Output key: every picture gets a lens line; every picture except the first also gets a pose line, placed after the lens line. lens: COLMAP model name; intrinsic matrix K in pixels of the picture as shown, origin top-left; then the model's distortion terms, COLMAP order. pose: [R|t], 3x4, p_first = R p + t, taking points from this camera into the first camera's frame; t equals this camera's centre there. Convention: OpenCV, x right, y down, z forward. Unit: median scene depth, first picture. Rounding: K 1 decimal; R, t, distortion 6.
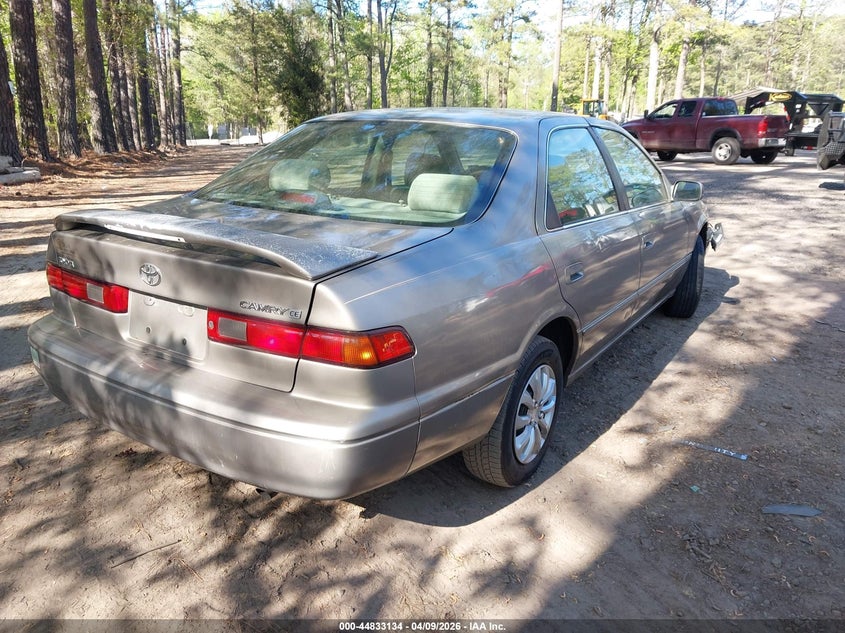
lens RADIAL K [[669.0, 0, 422.5], [0, 669.0, 316.5], [0, 0, 1]] dist [0.062401, -0.119792]
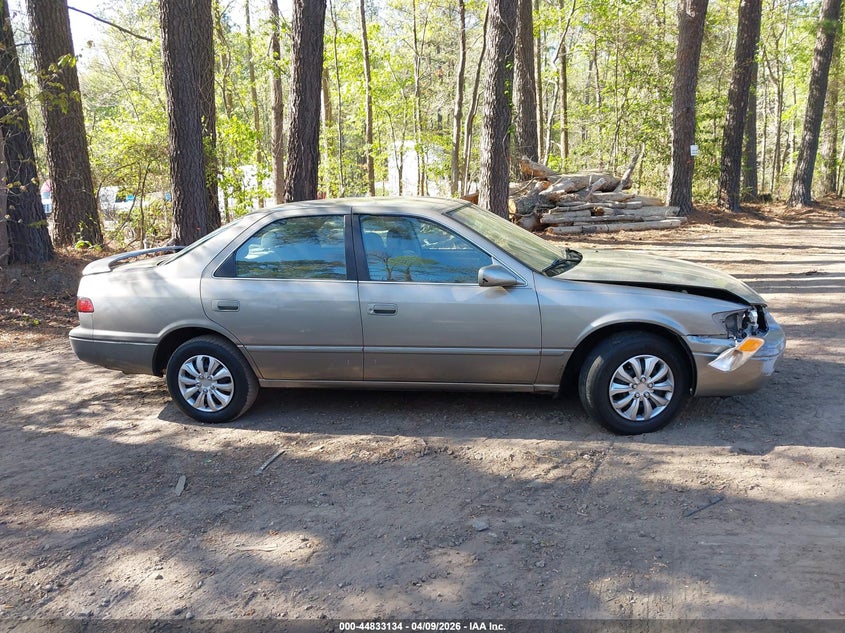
lens RADIAL K [[662.1, 0, 422.5], [0, 662.1, 316.5], [0, 0, 1]] dist [0.011727, -0.000665]
pose [[0.373491, 0.167396, -0.912405, 2.030526], [-0.219615, 0.971577, 0.088353, -0.312751], [0.901262, 0.167379, 0.399638, 0.860957]]
